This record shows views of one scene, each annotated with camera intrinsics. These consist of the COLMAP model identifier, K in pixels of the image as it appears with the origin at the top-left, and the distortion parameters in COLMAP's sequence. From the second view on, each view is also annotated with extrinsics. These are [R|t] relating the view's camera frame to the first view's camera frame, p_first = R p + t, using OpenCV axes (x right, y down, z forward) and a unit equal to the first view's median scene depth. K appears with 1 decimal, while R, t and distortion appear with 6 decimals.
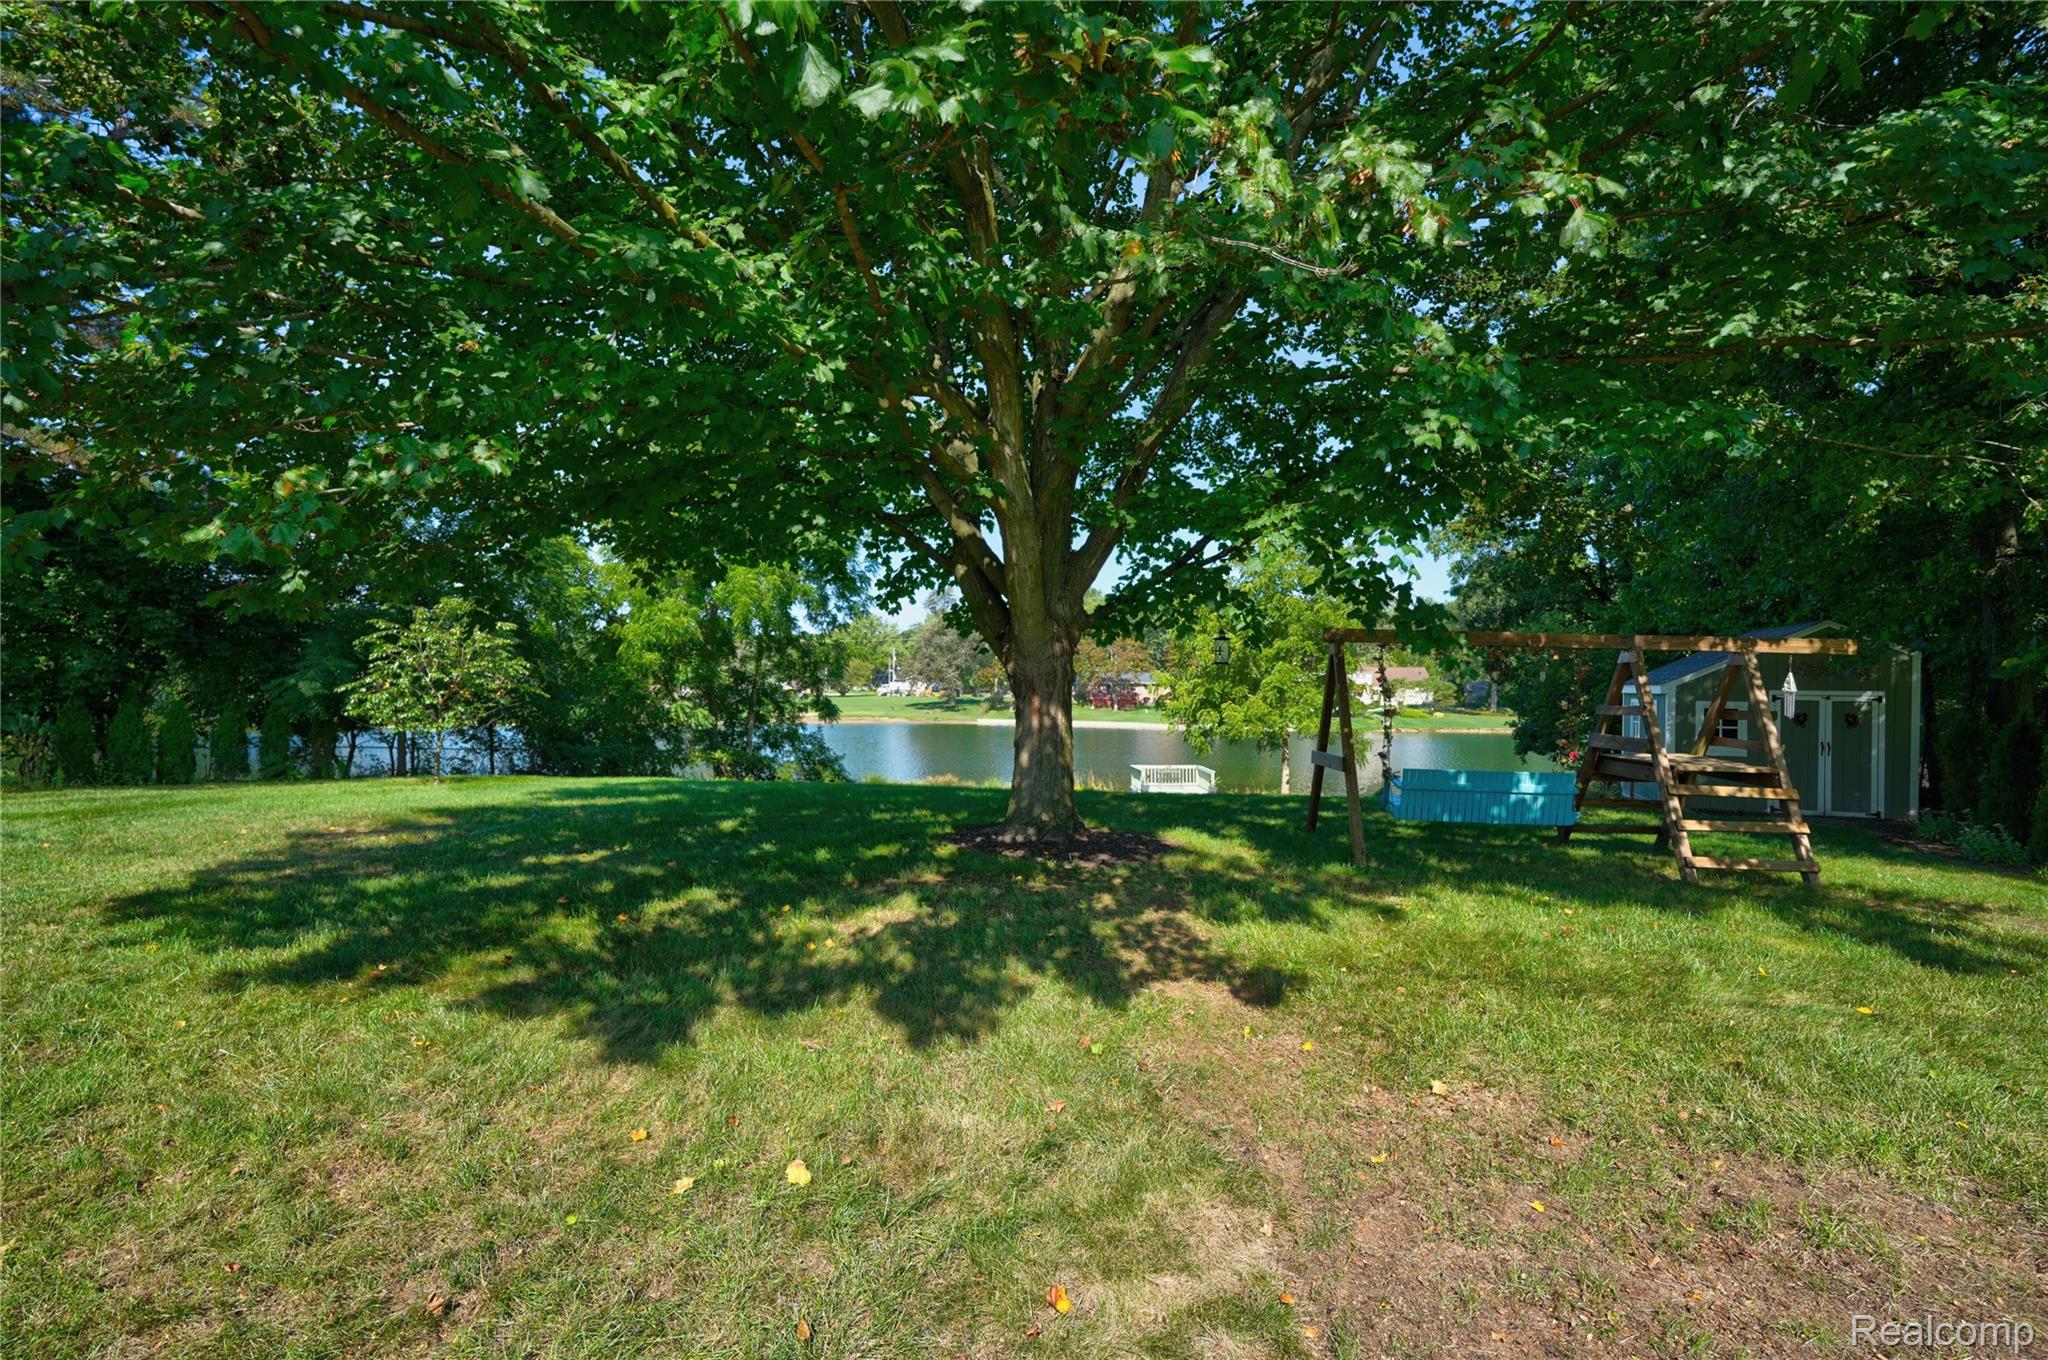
lens RADIAL K [[903.1, 0, 1023.1], [0, 903.1, 672.9], [0, 0, 1]] dist [-0.007724, 0.002071]
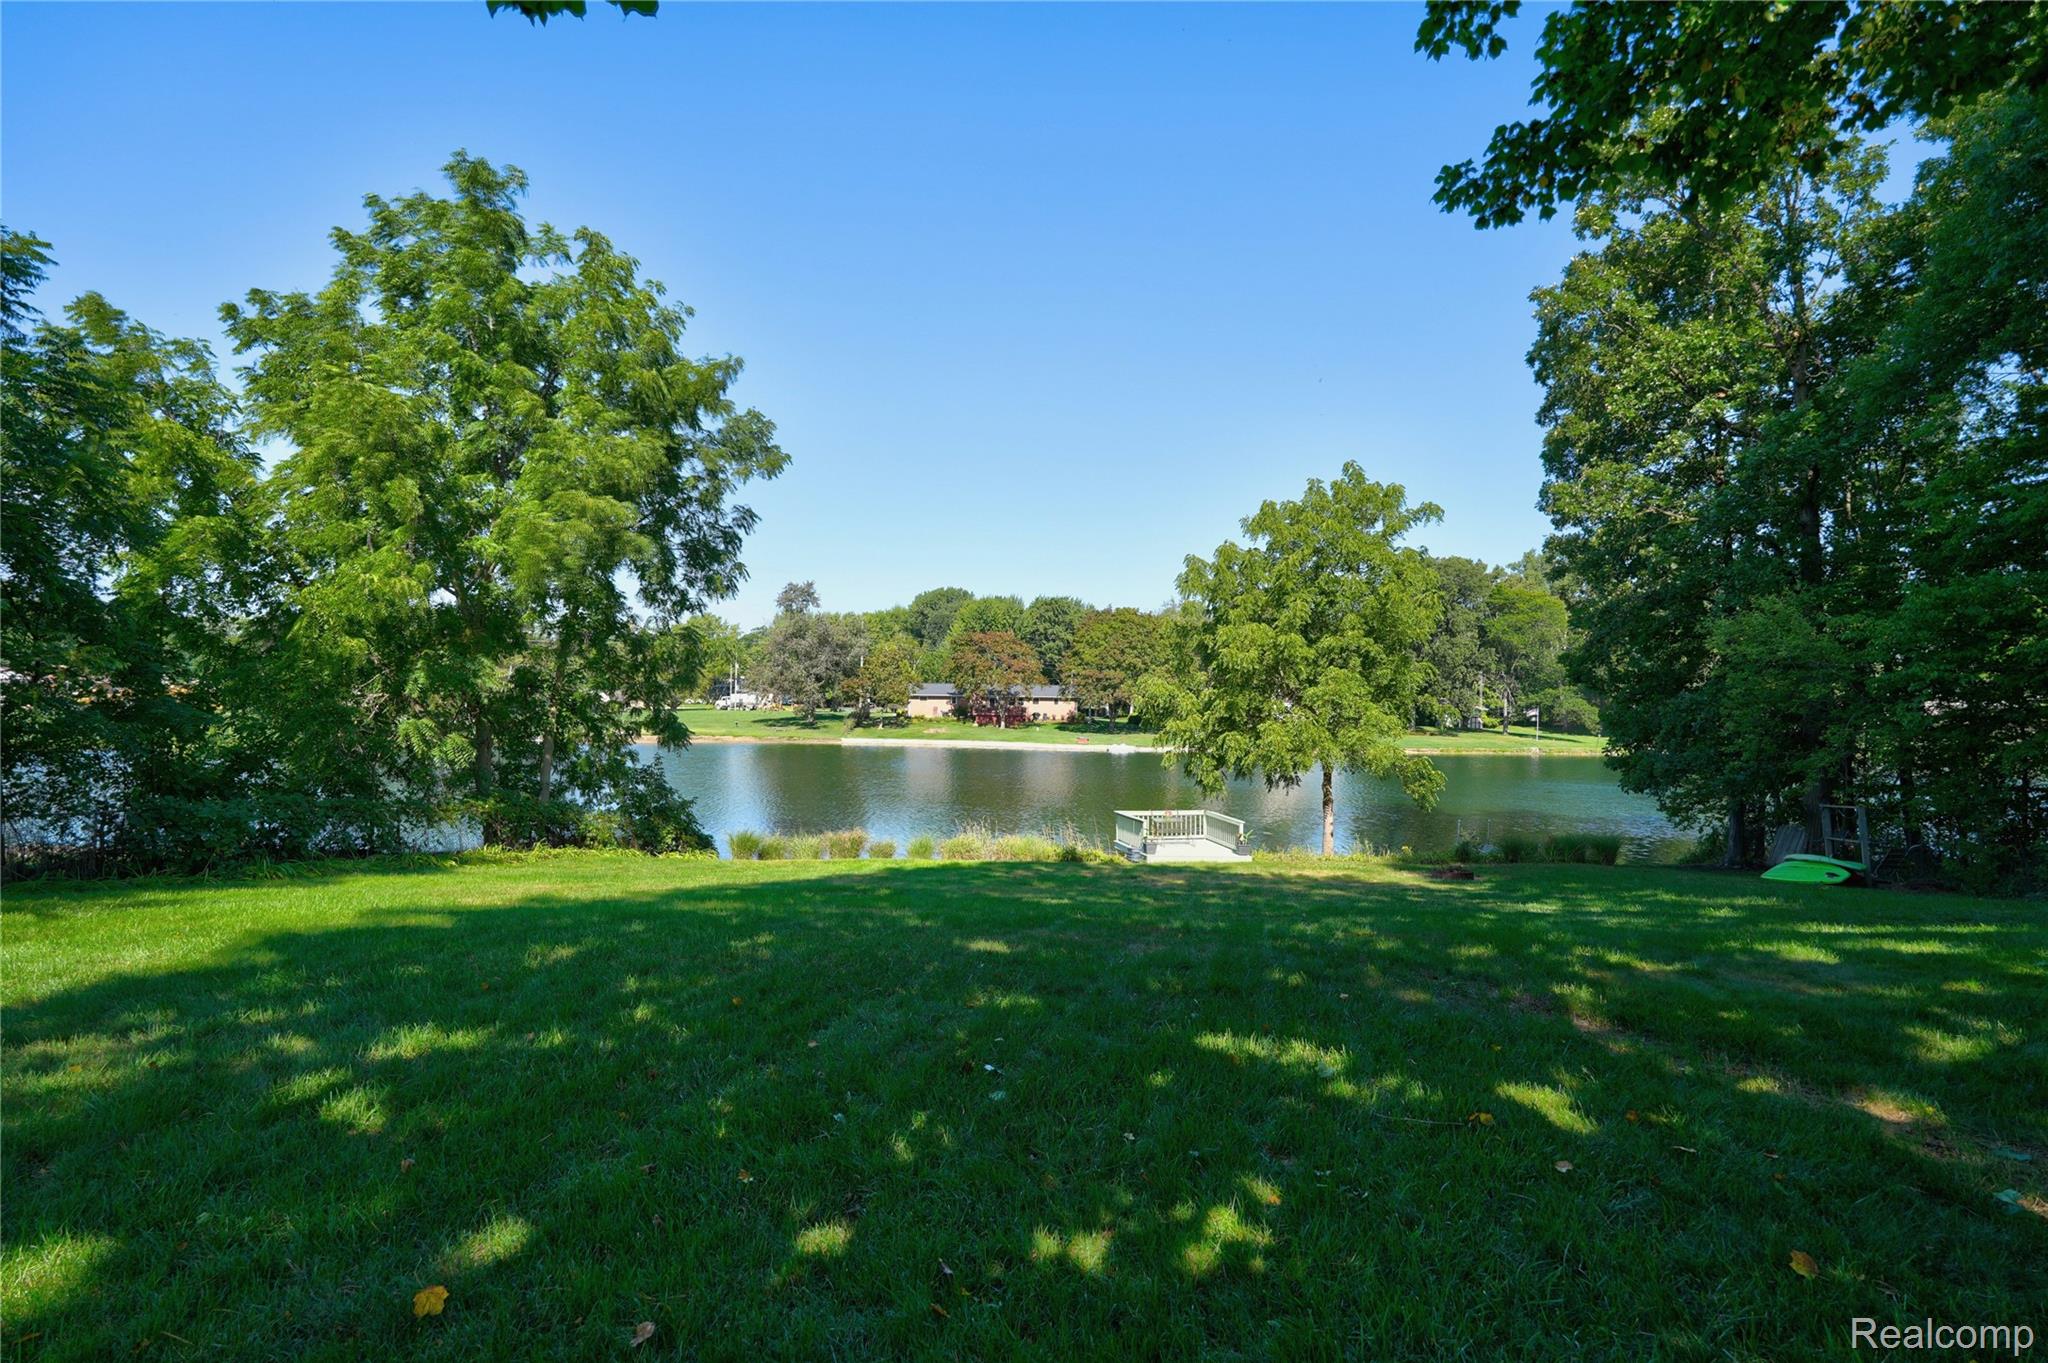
lens RADIAL K [[982.1, 0, 1025.1], [0, 982.1, 673.2], [0, 0, 1]] dist [-0.001675, 0.000114]
pose [[0.989000, 0.009695, 0.147599, -0.064849], [-0.007788, 0.999879, -0.013495, 0.005330], [-0.147712, 0.012197, 0.988955, 0.241160]]
